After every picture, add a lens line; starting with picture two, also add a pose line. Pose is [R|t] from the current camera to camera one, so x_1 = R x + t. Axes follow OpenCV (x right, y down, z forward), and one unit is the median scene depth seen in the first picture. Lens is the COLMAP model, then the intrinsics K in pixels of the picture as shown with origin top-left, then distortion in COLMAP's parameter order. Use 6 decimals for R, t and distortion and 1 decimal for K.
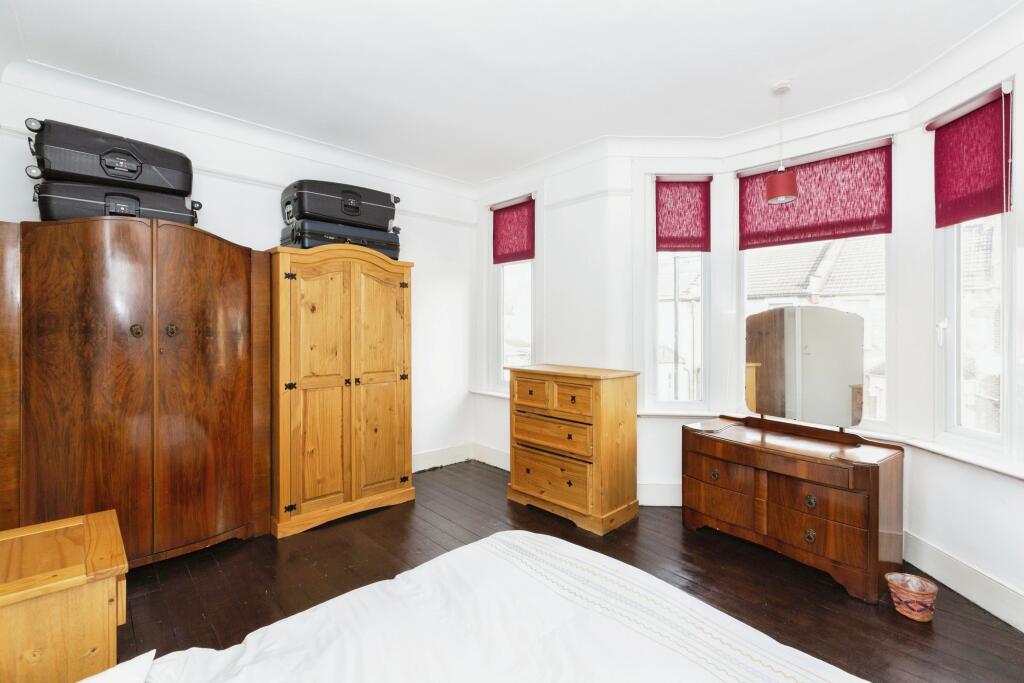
lens RADIAL K [[462.5, 0, 508.7], [0, 462.5, 338.0], [0, 0, 1]] dist [0.001470, -0.003122]
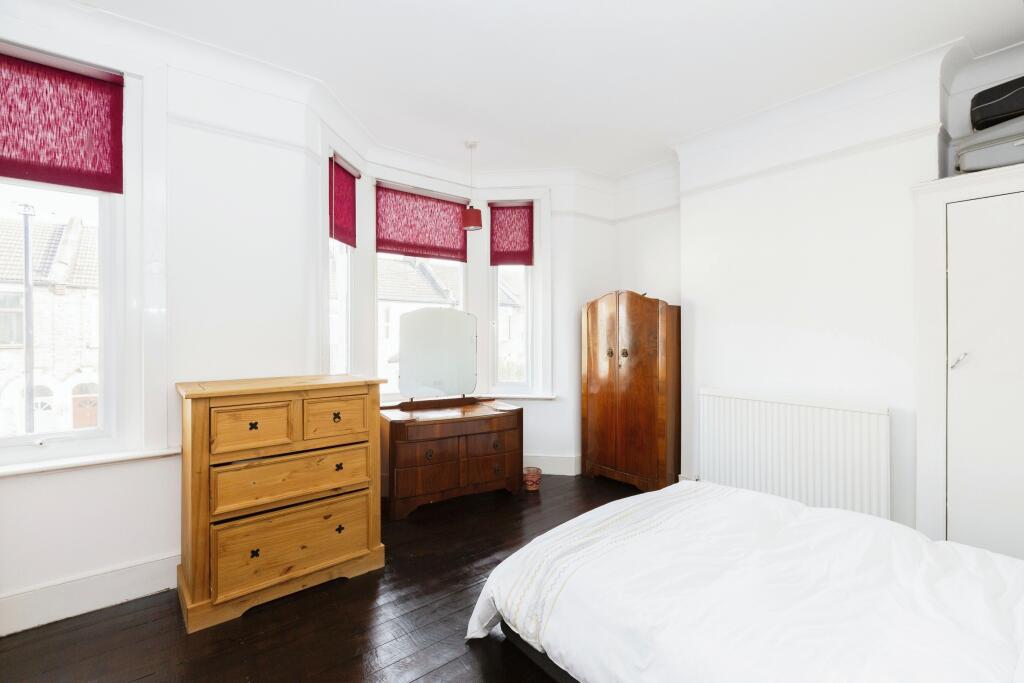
lens RADIAL K [[462.5, 0, 508.6], [0, 462.5, 330.4], [0, 0, 1]] dist [0.001470, -0.003122]
pose [[0.055006, -0.007980, 0.998454, -0.604453], [0.017788, 0.999817, 0.007011, -0.009740], [-0.998328, 0.017375, 0.055138, 0.678886]]
